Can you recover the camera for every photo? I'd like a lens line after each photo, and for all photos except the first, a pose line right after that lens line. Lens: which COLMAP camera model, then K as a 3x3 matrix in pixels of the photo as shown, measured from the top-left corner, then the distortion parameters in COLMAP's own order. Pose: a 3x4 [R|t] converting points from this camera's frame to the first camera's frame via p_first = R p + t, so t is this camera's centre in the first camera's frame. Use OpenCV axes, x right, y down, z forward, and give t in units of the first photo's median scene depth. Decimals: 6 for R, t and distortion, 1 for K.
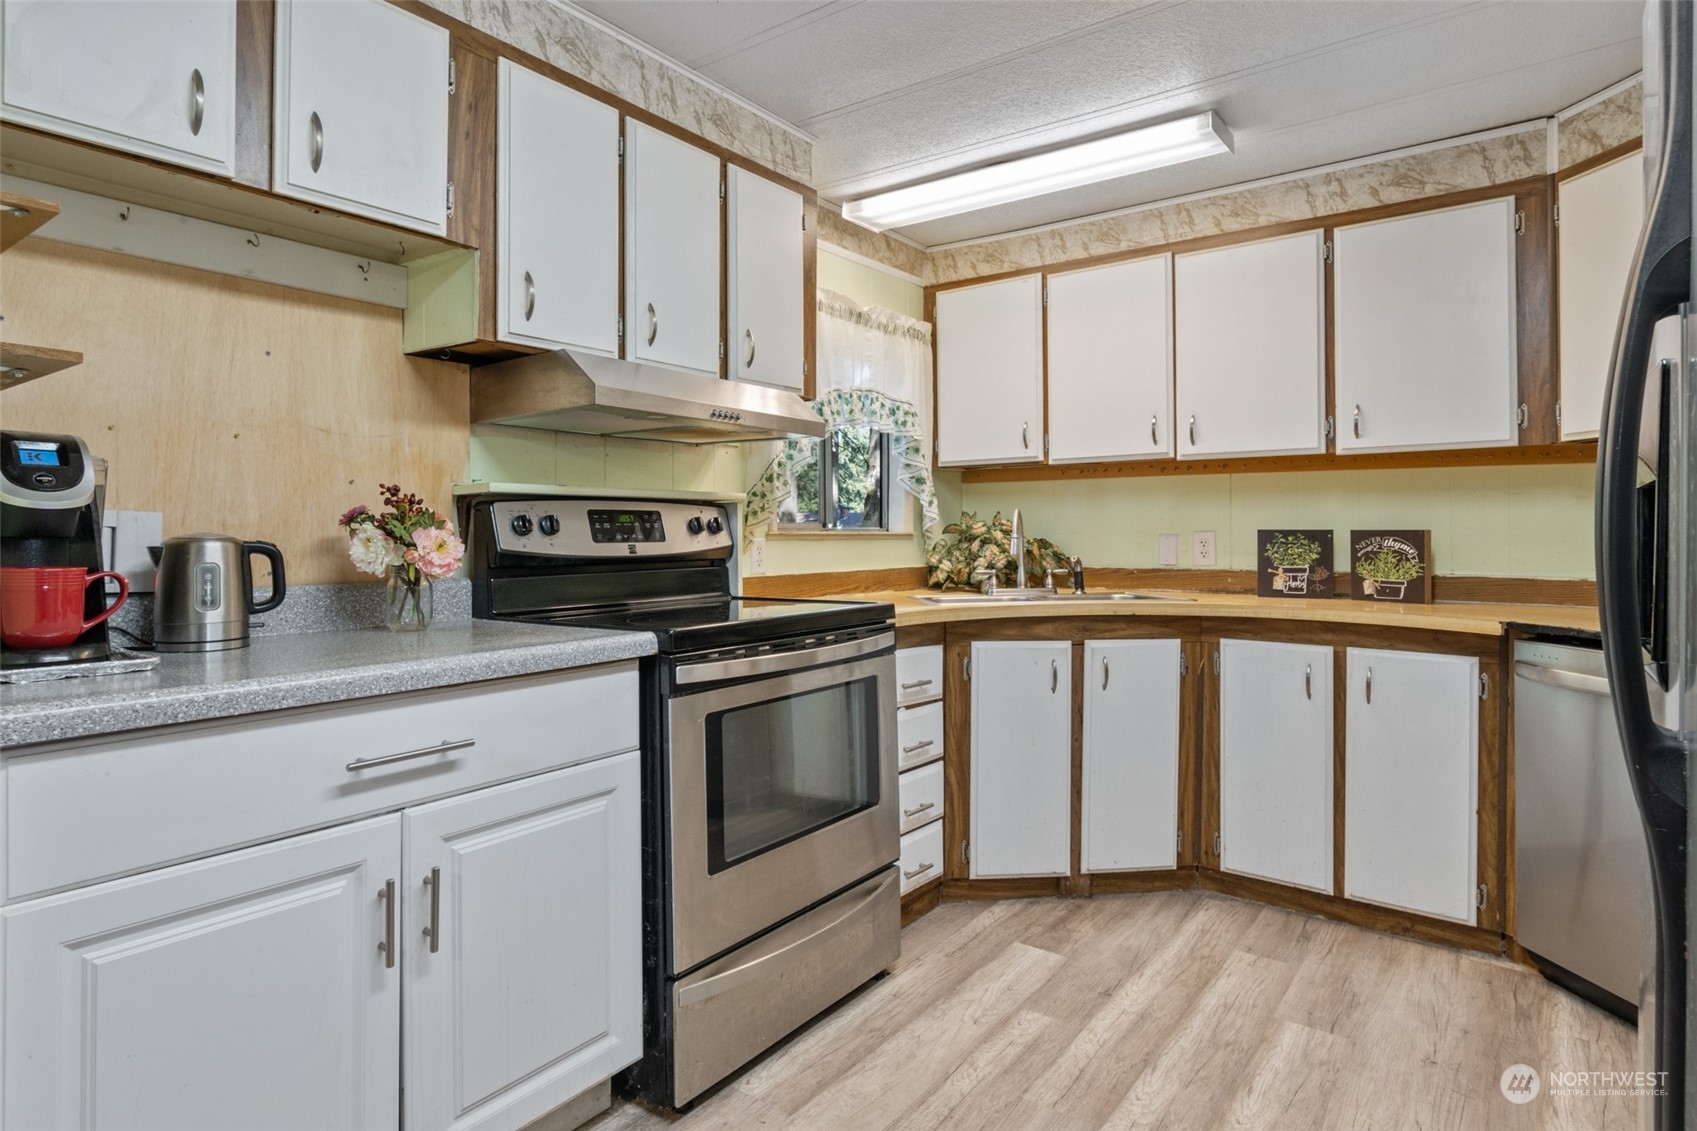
lens RADIAL K [[931.5, 0, 848.7], [0, 931.5, 520.7], [0, 0, 1]] dist [0.002516, -0.001999]
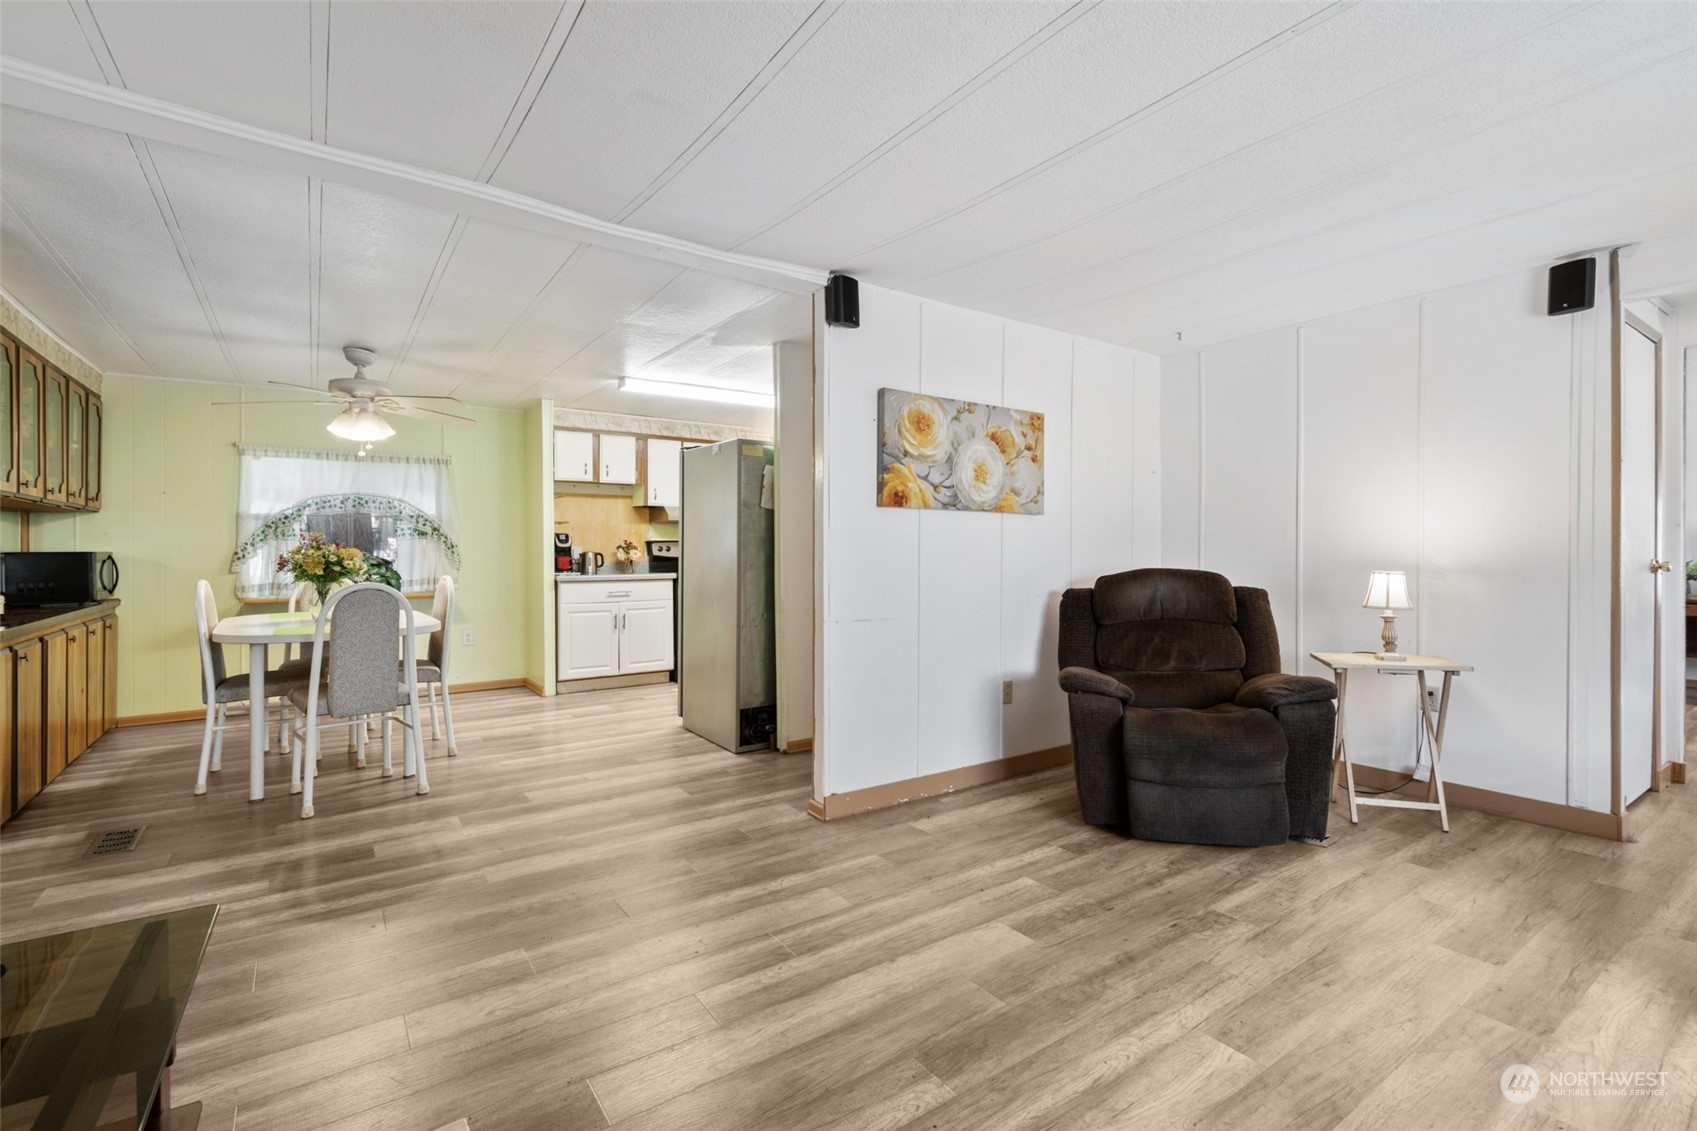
lens RADIAL K [[744.2, 0, 826.1], [0, 744.2, 550.1], [0, 0, 1]] dist [0.000673, -0.001888]
pose [[0.944109, -0.003519, -0.329616, 1.051432], [0.006329, 0.999952, 0.007452, -0.007065], [0.329574, -0.009121, 0.944086, -1.351407]]
